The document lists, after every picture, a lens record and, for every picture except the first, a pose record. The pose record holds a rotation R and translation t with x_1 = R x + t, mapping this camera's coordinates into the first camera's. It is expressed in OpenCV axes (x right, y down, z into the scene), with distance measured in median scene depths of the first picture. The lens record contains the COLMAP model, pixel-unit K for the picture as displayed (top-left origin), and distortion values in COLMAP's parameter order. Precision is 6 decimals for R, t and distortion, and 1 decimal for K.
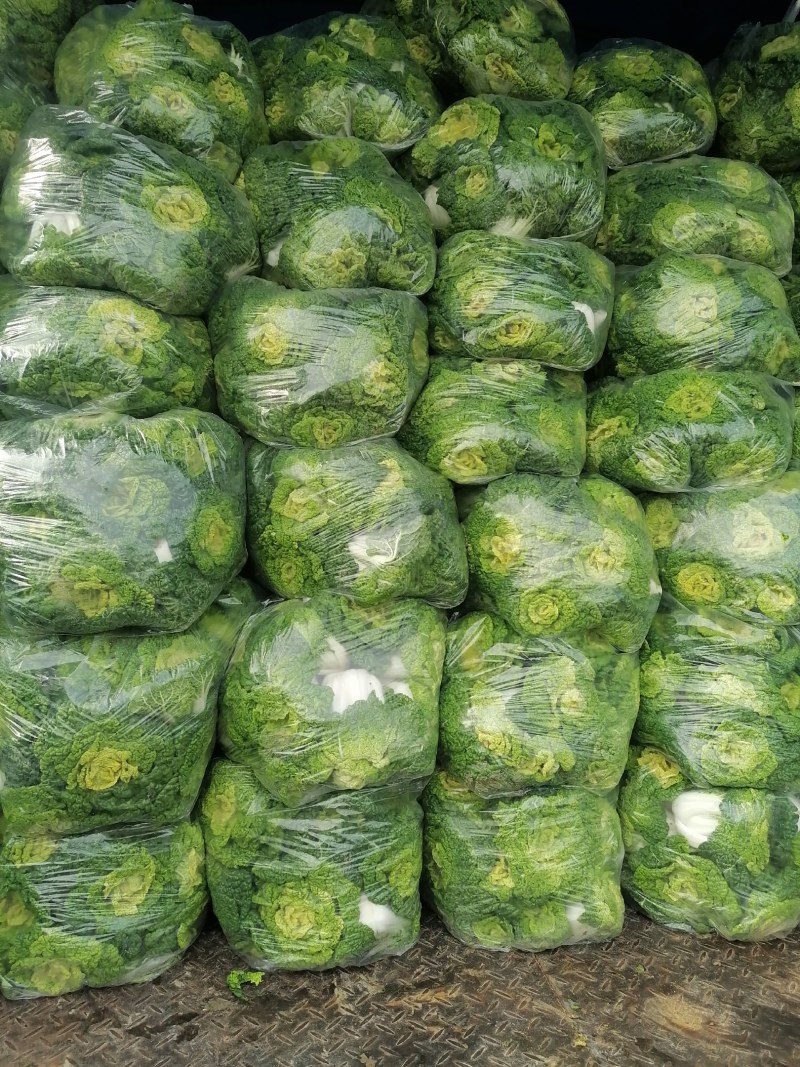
lens RADIAL K [[810.5, 0, 397.8], [0, 810.5, 529.7], [0, 0, 1]] dist [0.069020, -0.090999]
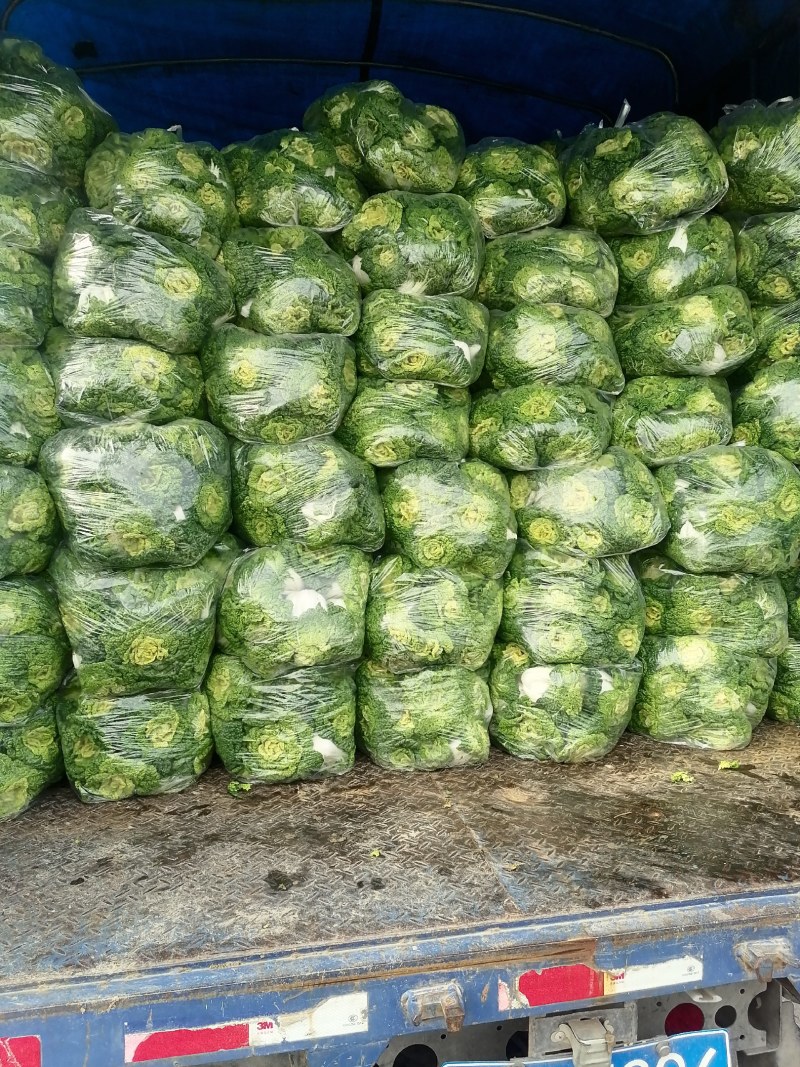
lens RADIAL K [[810.5, 0, 420.3], [0, 810.5, 530.1], [0, 0, 1]] dist [0.069020, -0.090999]
pose [[0.997771, -0.020763, 0.063421, 0.060208], [0.019395, 0.999567, 0.022117, 0.028740], [-0.063853, -0.020837, 0.997742, -0.492844]]
